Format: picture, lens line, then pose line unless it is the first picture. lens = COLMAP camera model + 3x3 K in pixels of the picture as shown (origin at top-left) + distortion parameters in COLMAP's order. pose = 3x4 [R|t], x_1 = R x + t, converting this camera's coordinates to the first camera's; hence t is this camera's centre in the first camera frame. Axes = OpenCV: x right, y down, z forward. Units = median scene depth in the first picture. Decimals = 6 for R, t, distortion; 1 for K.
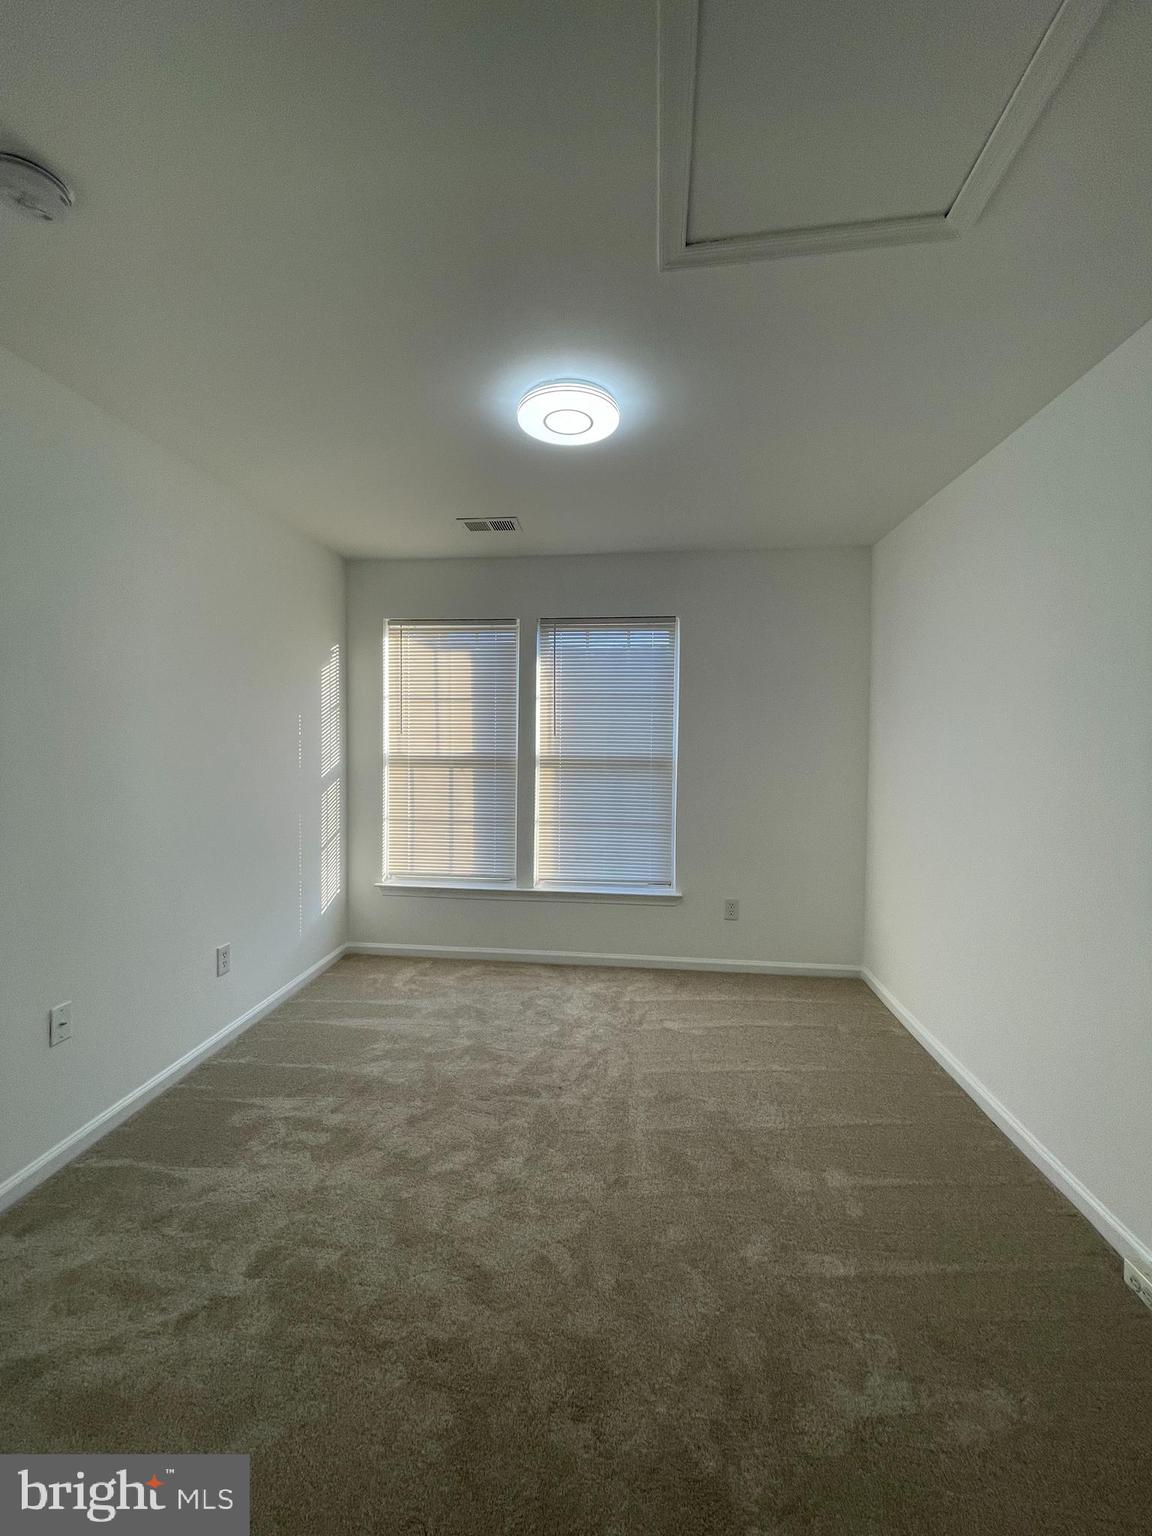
lens RADIAL K [[619.8, 0, 576.0], [0, 619.8, 768.0], [0, 0, 1]] dist [-0.000177, 0.000000]
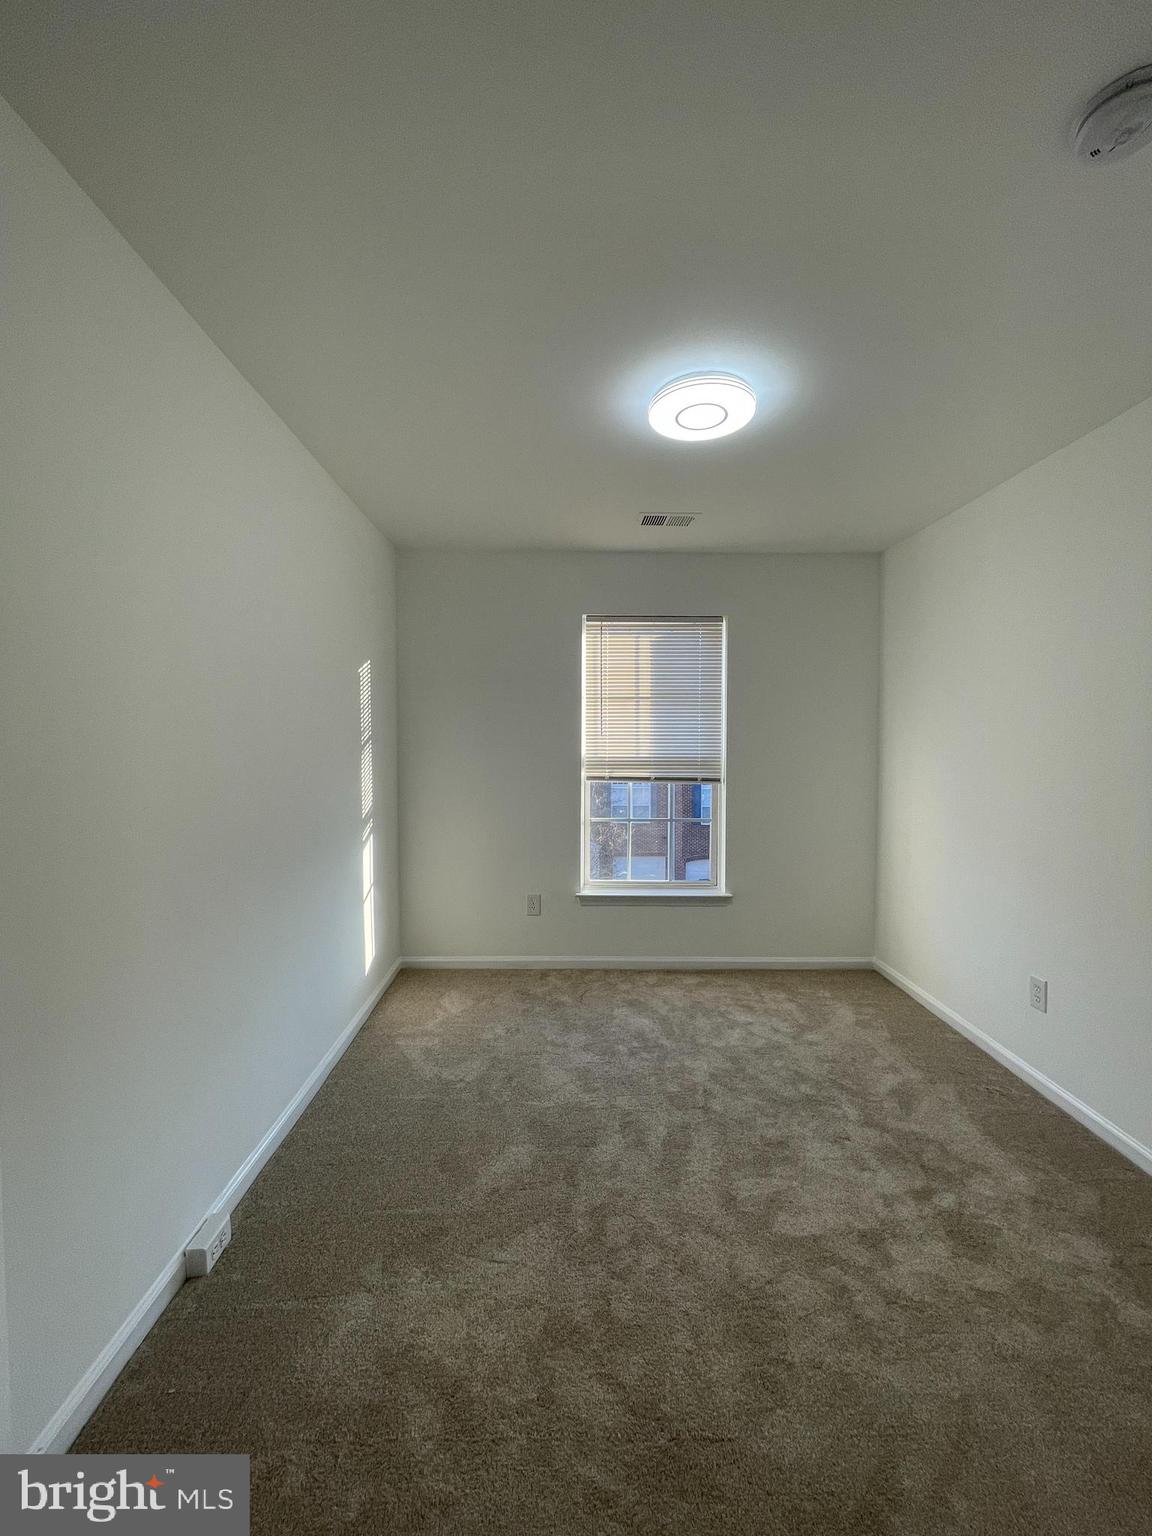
lens RADIAL K [[627.3, 0, 576.0], [0, 627.3, 768.0], [0, 0, 1]] dist [0.000221, 0.000018]
pose [[0.993856, -0.012507, 0.109969, -0.211767], [0.012549, 0.999921, 0.000311, -0.003249], [-0.109965, 0.001071, 0.993935, 0.023160]]
